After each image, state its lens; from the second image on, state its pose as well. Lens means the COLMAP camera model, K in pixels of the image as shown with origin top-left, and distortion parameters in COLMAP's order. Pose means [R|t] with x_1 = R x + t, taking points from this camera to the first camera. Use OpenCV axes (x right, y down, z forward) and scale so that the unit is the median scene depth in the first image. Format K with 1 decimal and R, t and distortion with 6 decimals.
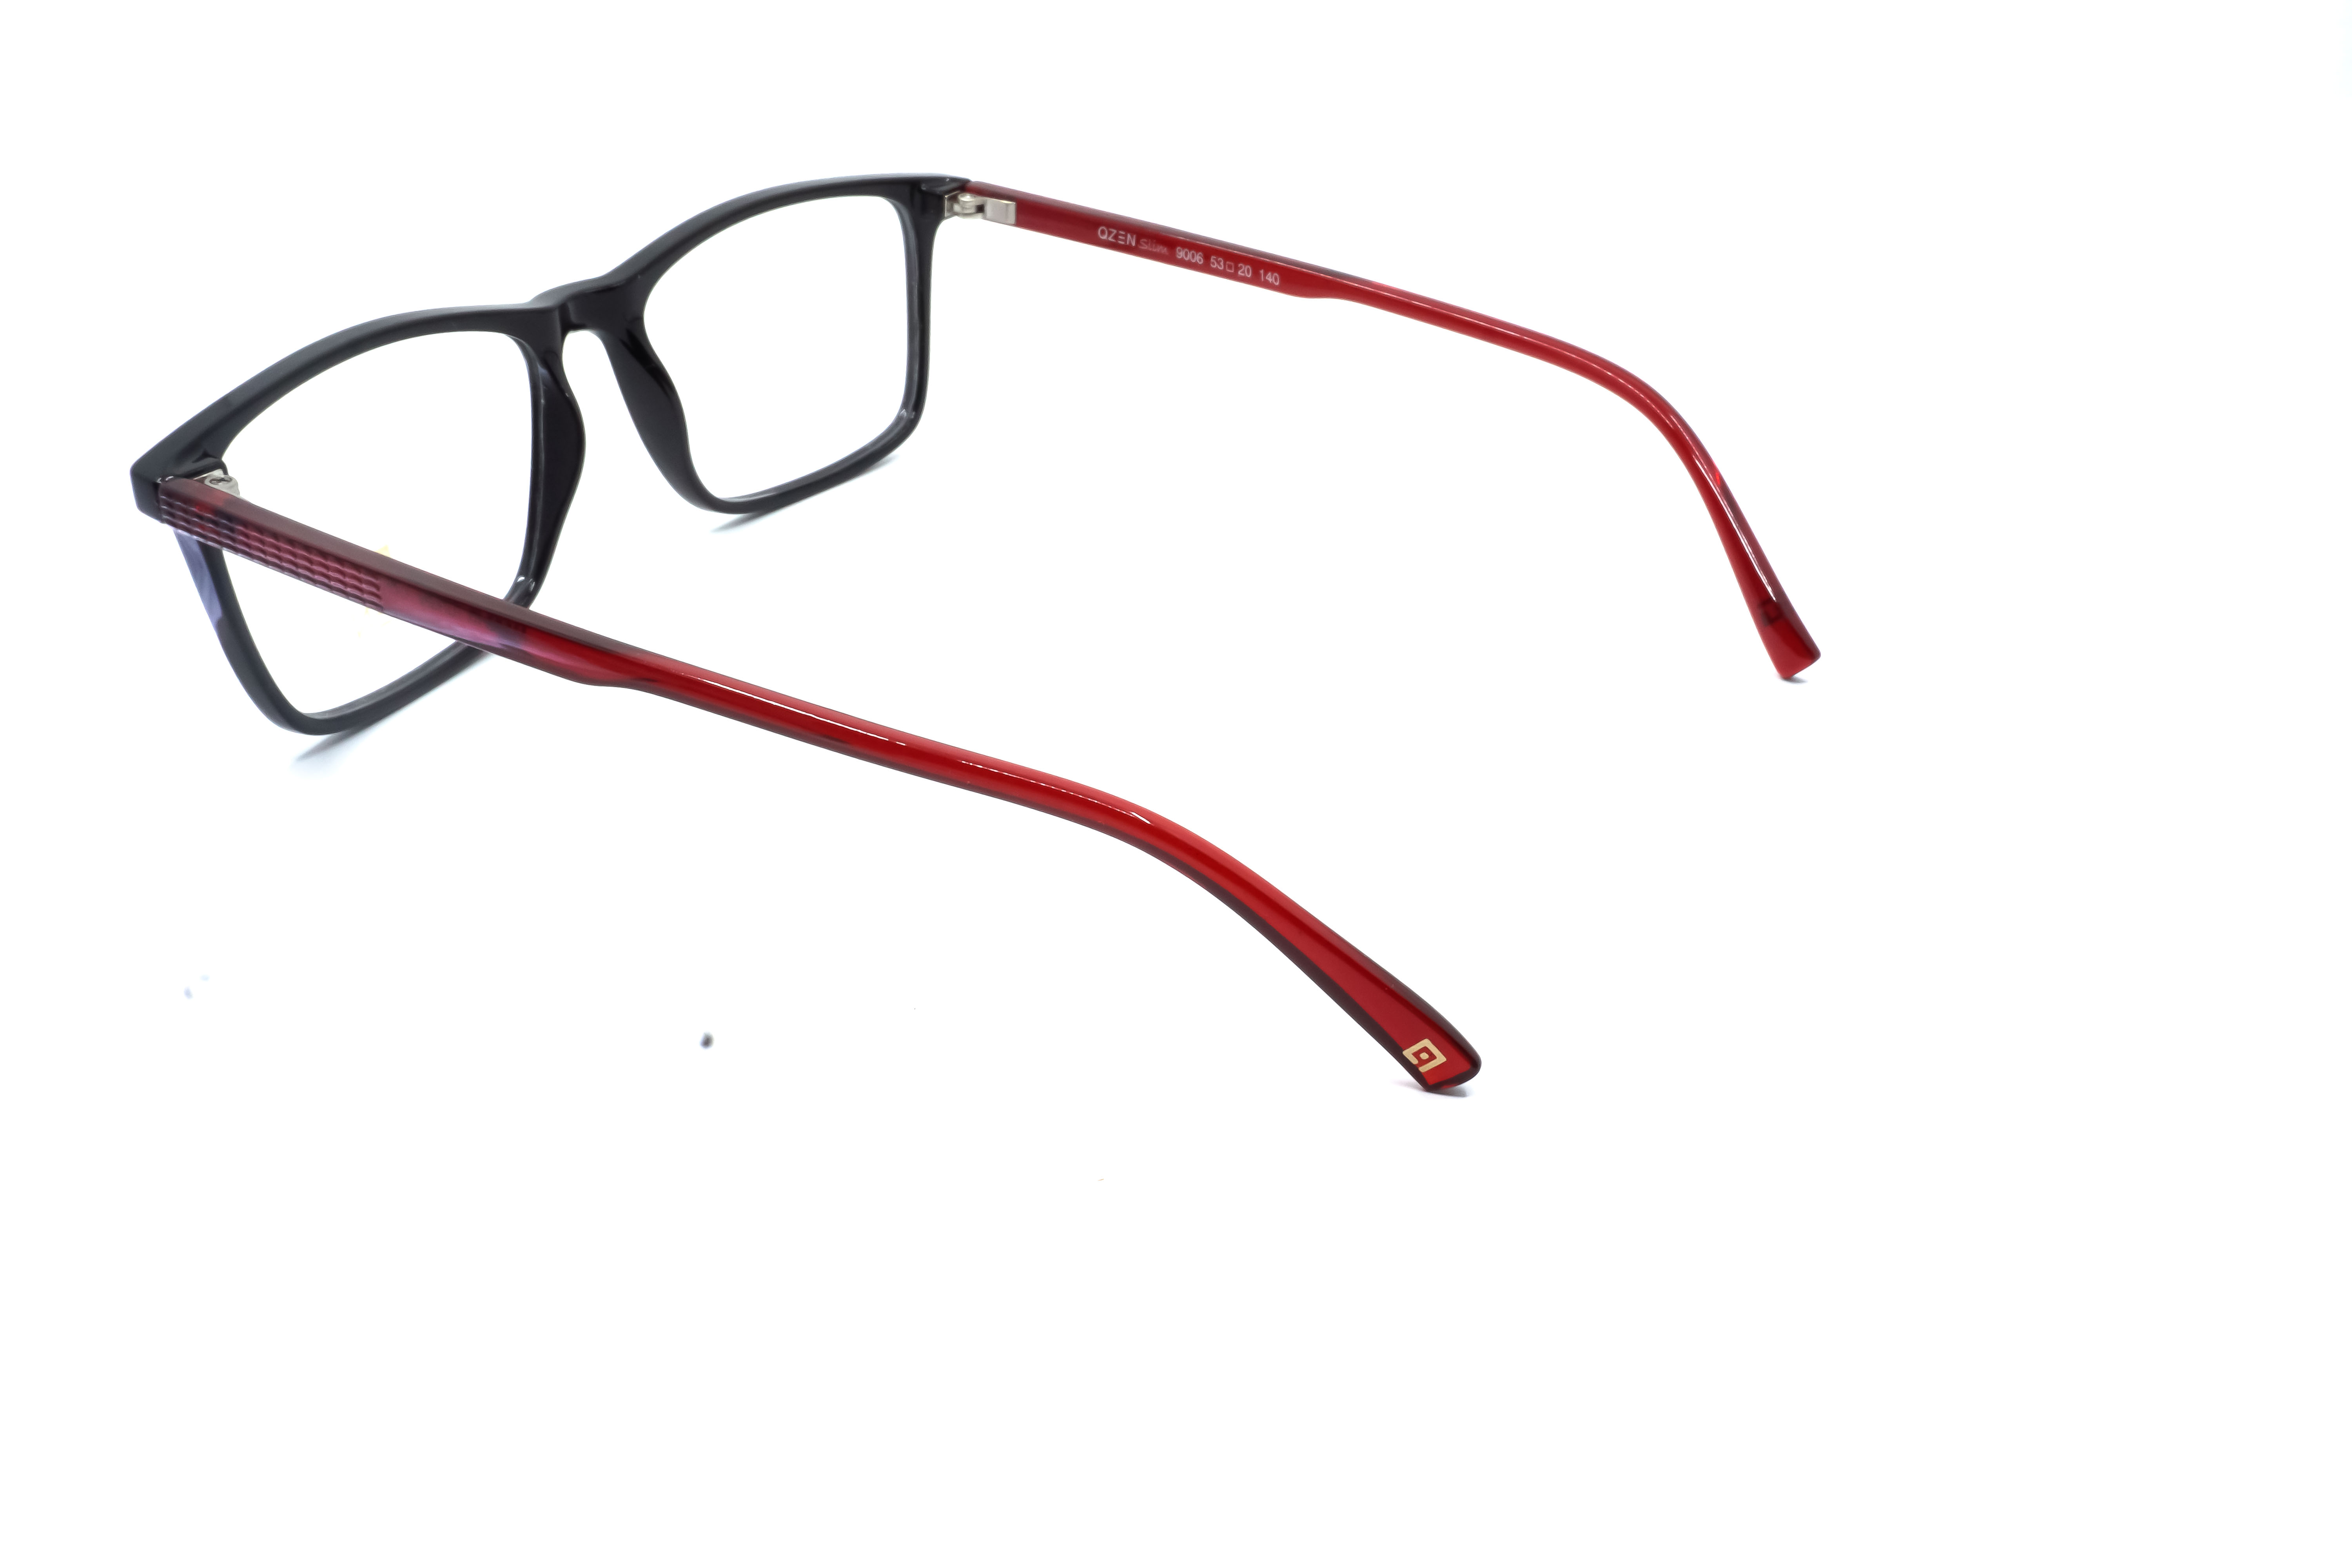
lens RADIAL K [[2367.8, 0, 1168.4], [0, 2367.8, 792.2], [0, 0, 1]] dist [0.027446, 0.000000]
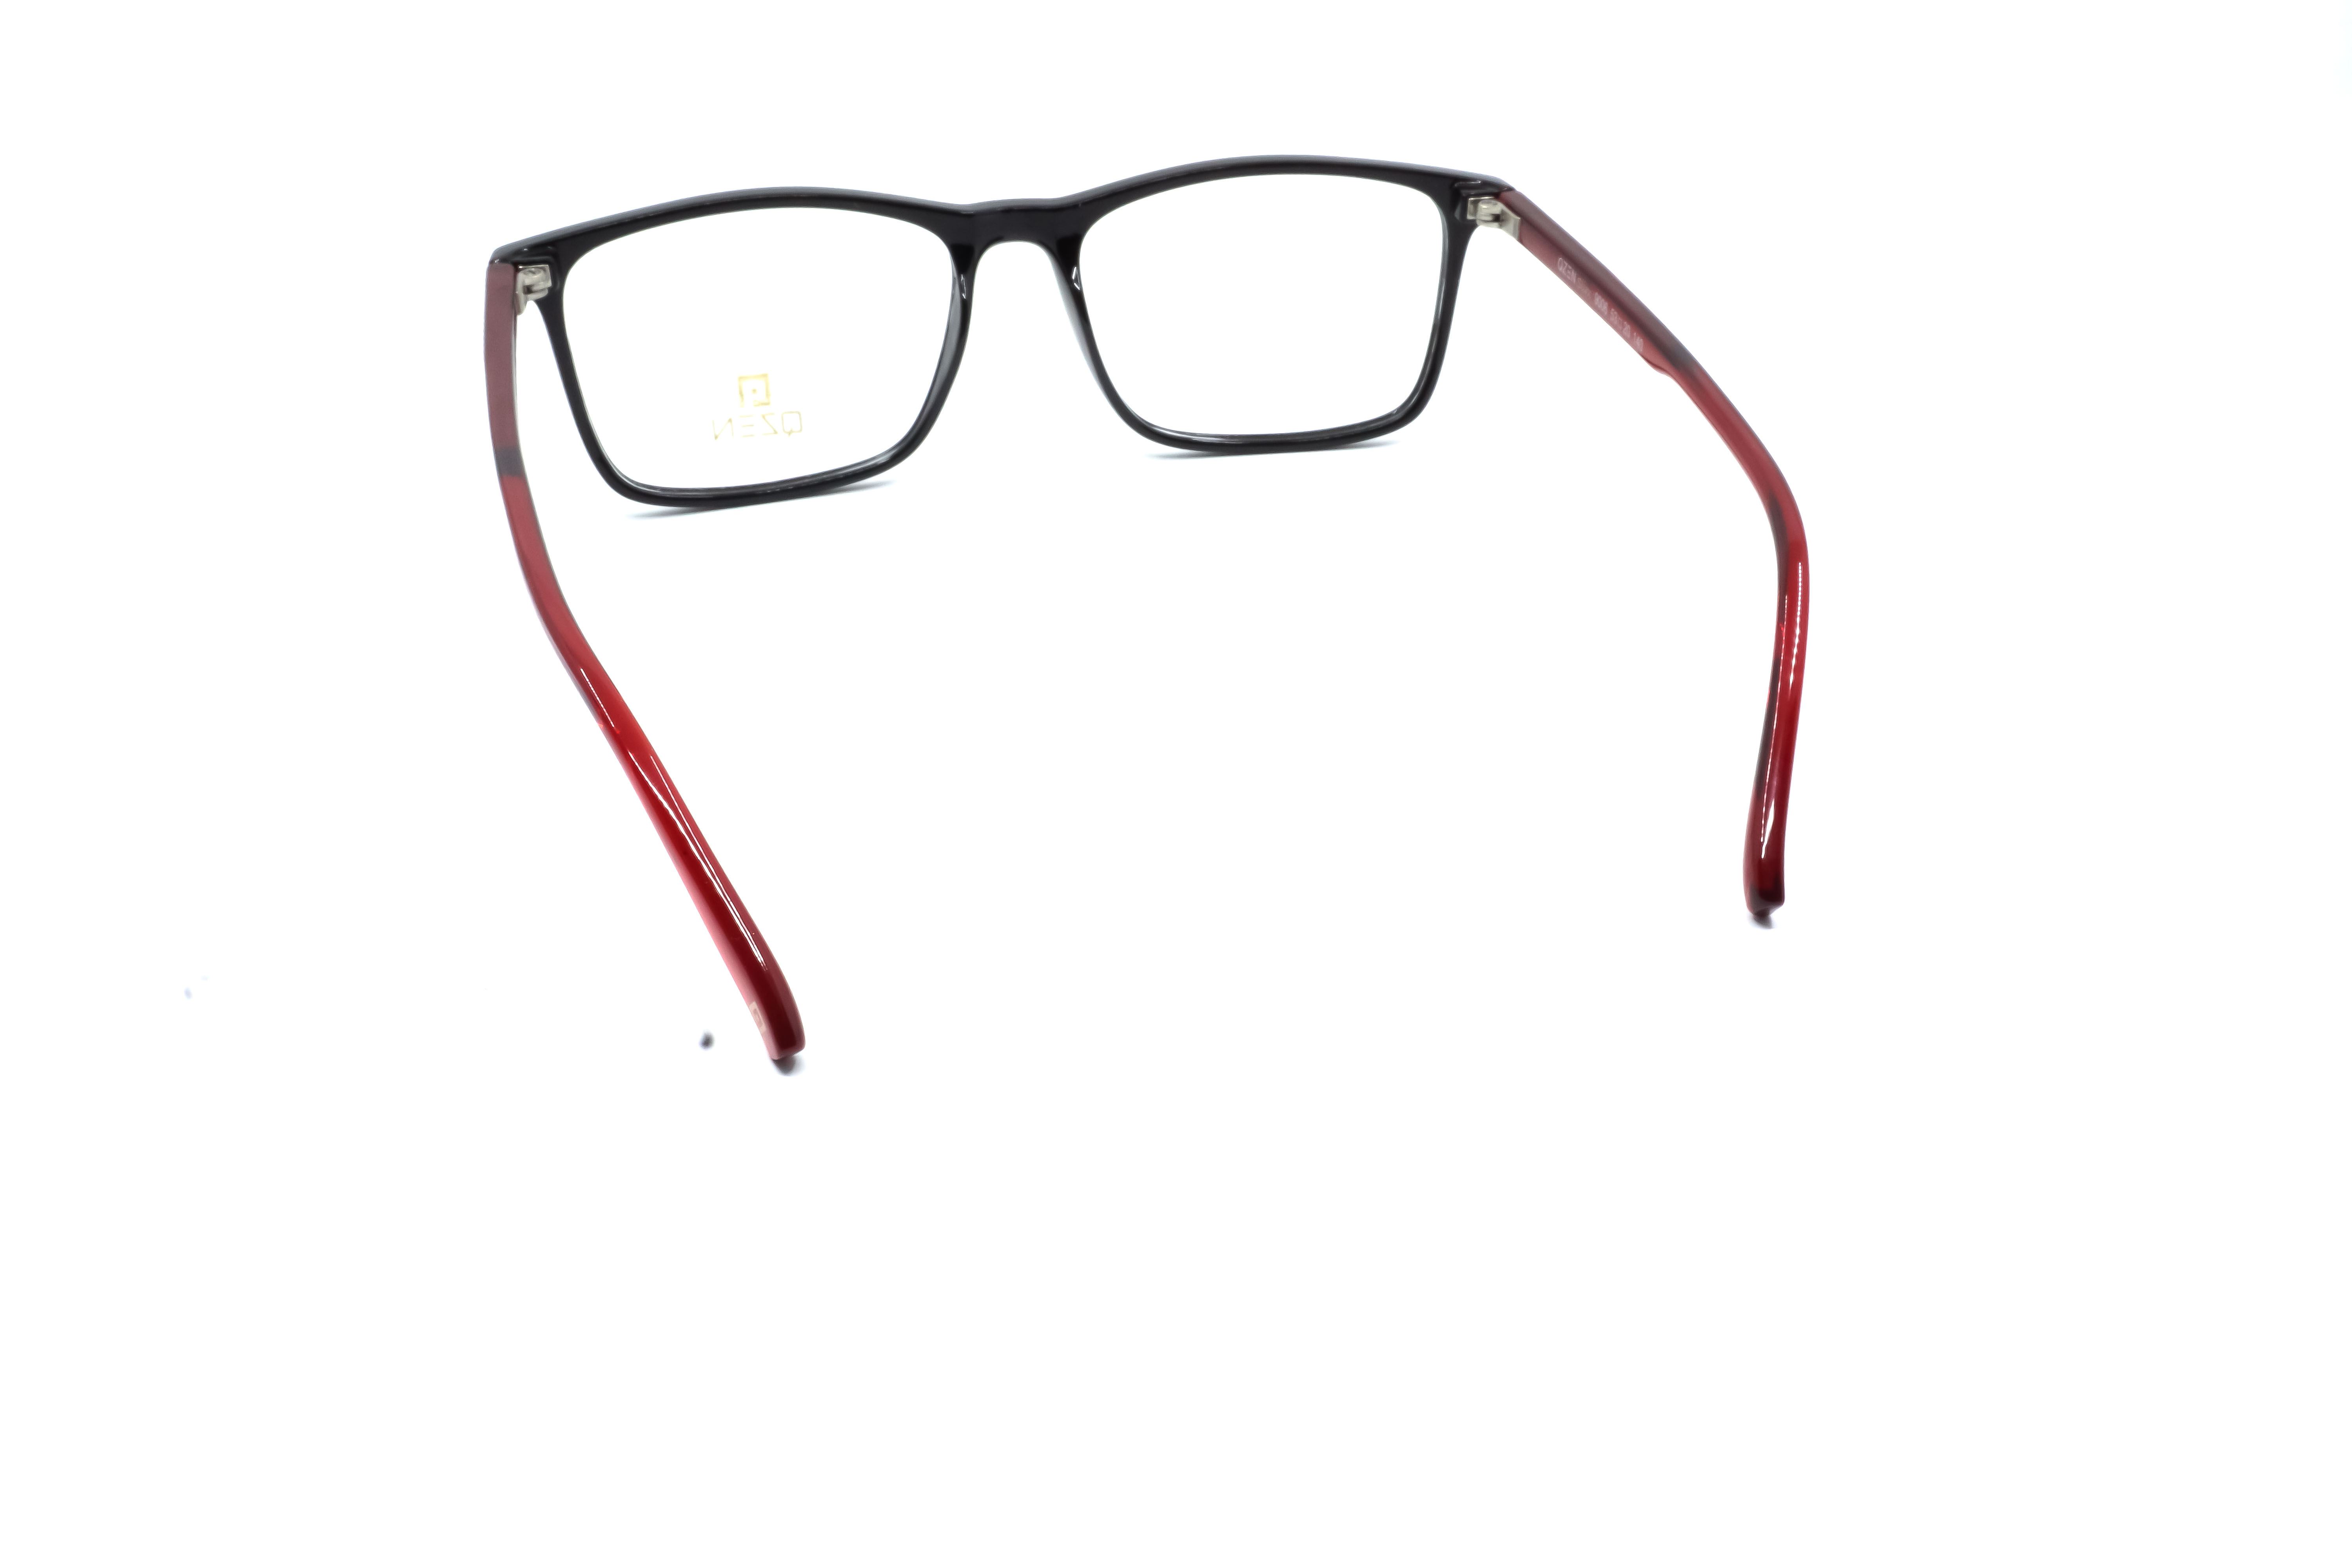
lens RADIAL K [[2367.8, 0, 1169.0], [0, 2367.8, 795.1], [0, 0, 1]] dist [0.027446, 0.000000]
pose [[0.711712, 0.340334, -0.614524, 0.534449], [-0.333213, 0.933682, 0.131178, -0.112058], [0.618414, 0.111407, 0.777916, 0.187703]]
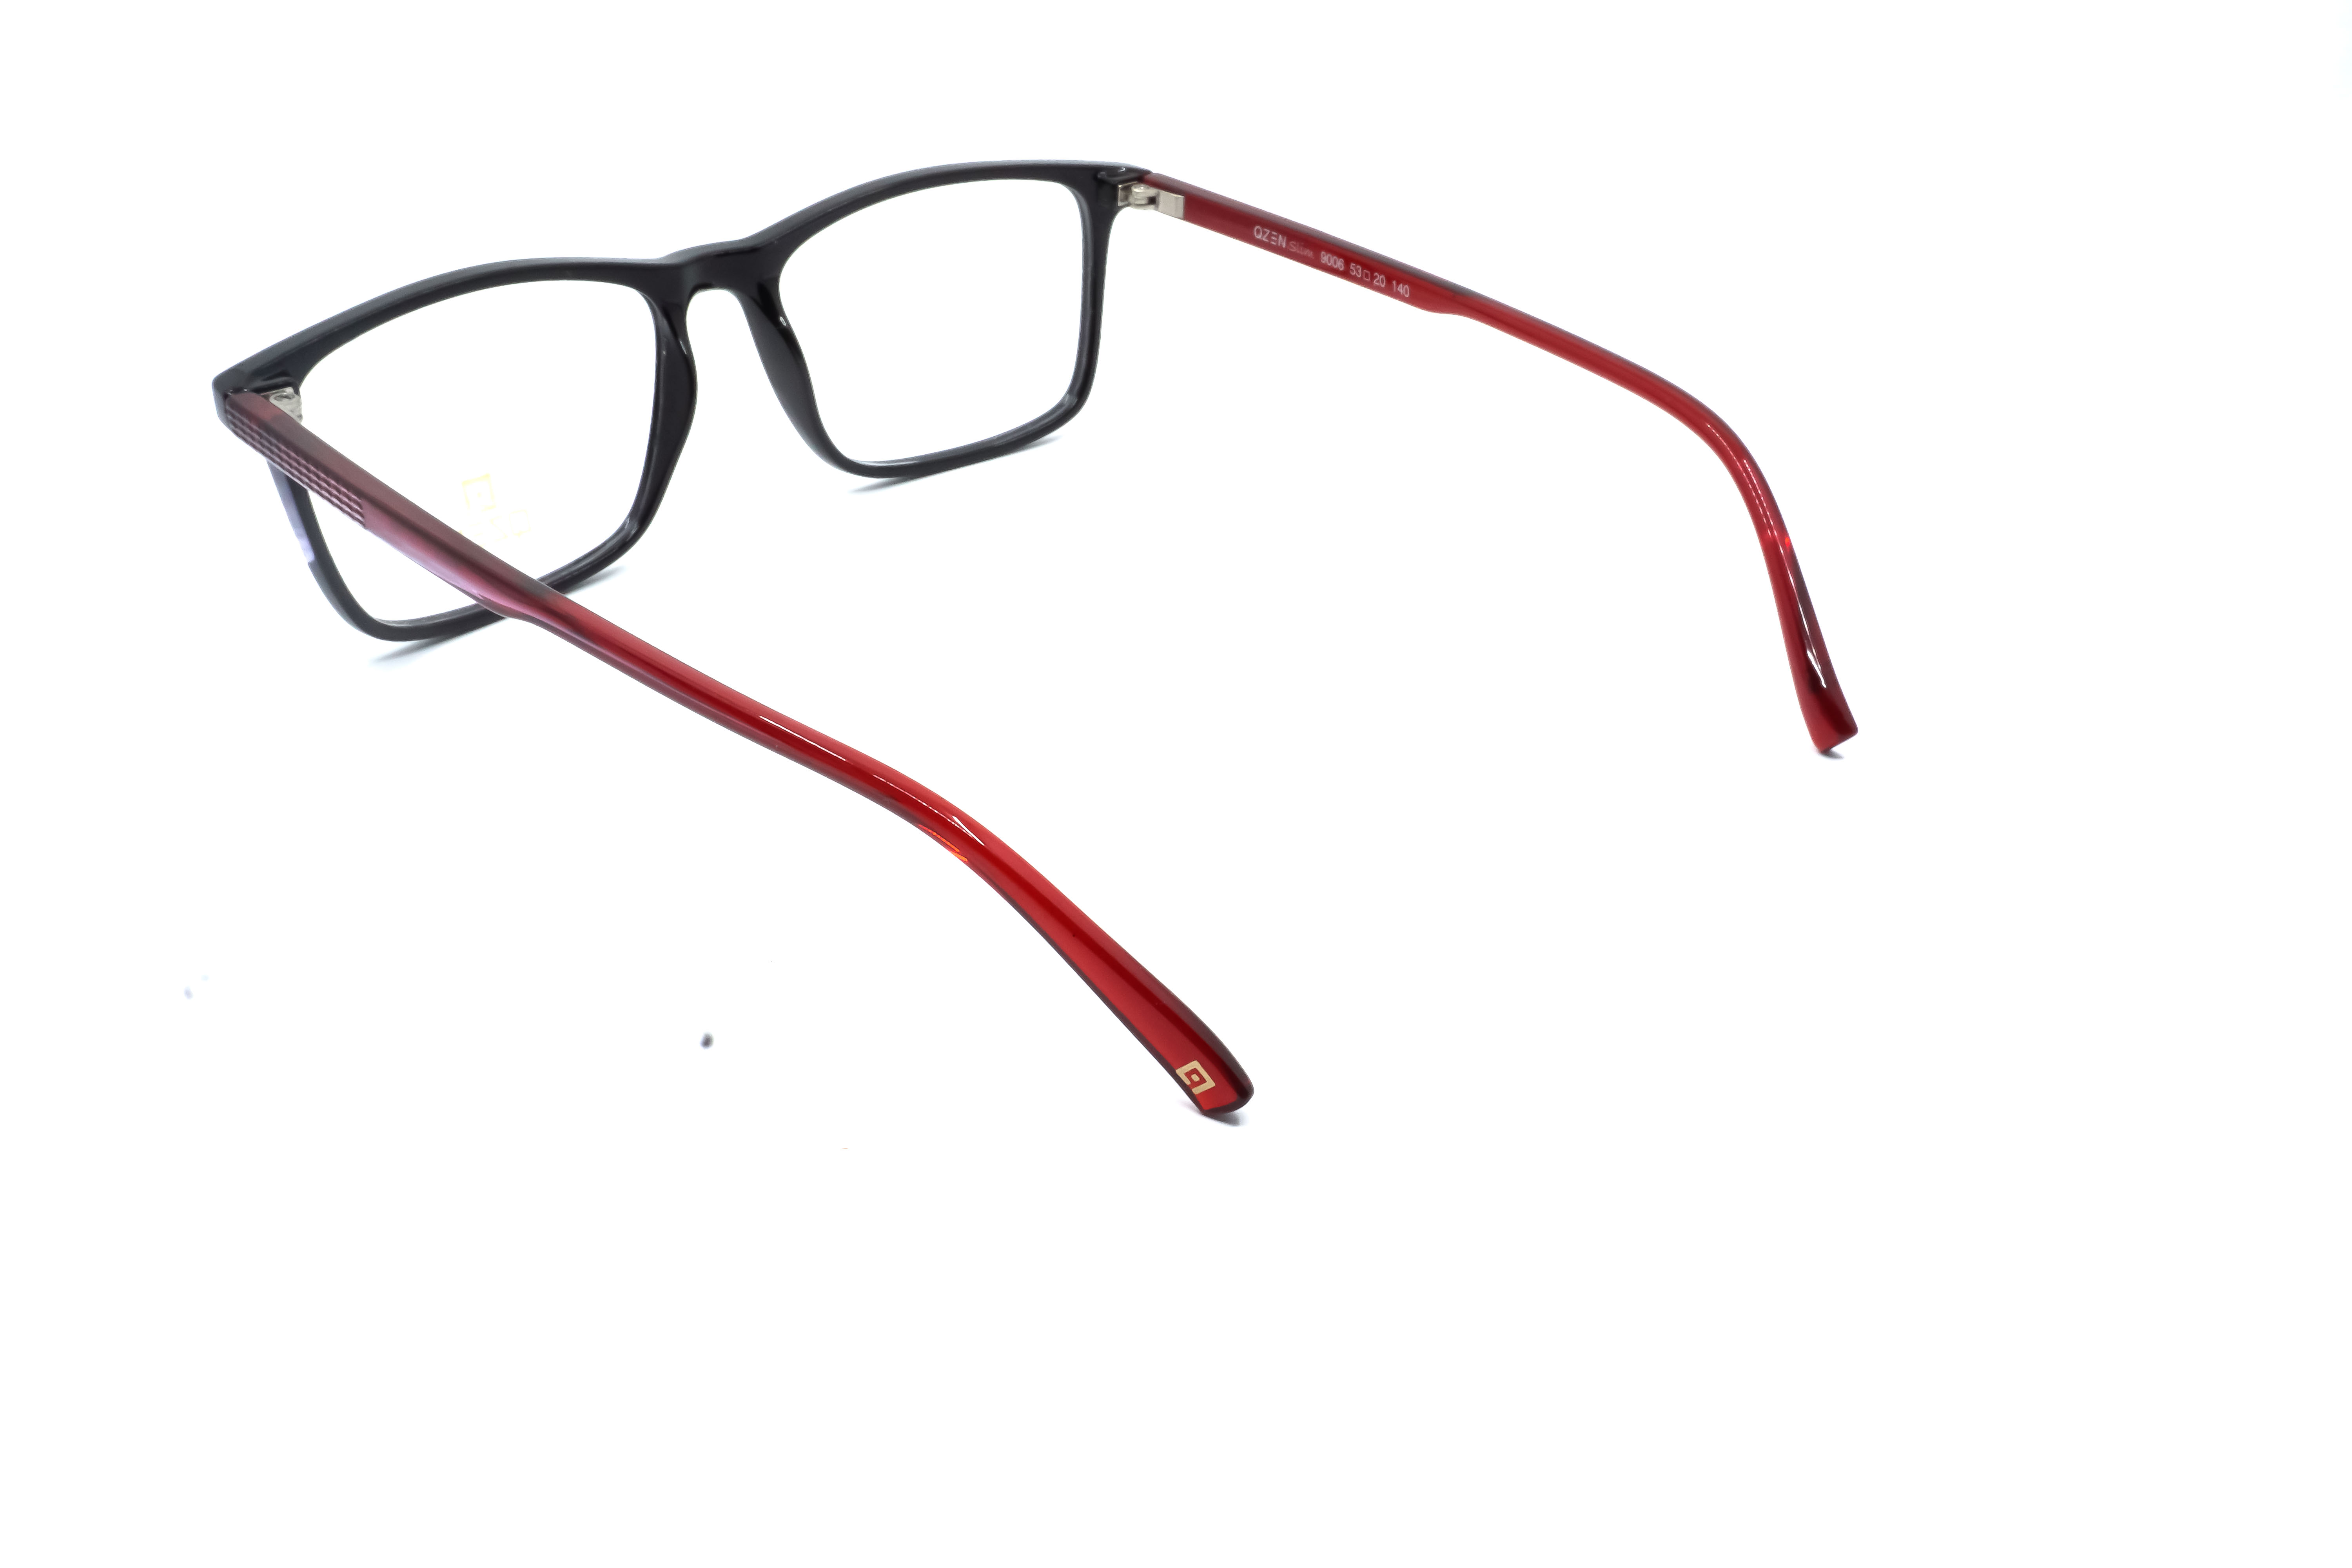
lens RADIAL K [[2367.8, 0, 1169.2], [0, 2367.8, 784.9], [0, 0, 1]] dist [0.027446, 0.000000]
pose [[0.966265, 0.121651, -0.227008, 0.196561], [-0.121888, 0.992458, 0.013029, -0.013591], [0.226881, 0.015080, 0.973806, 0.022568]]
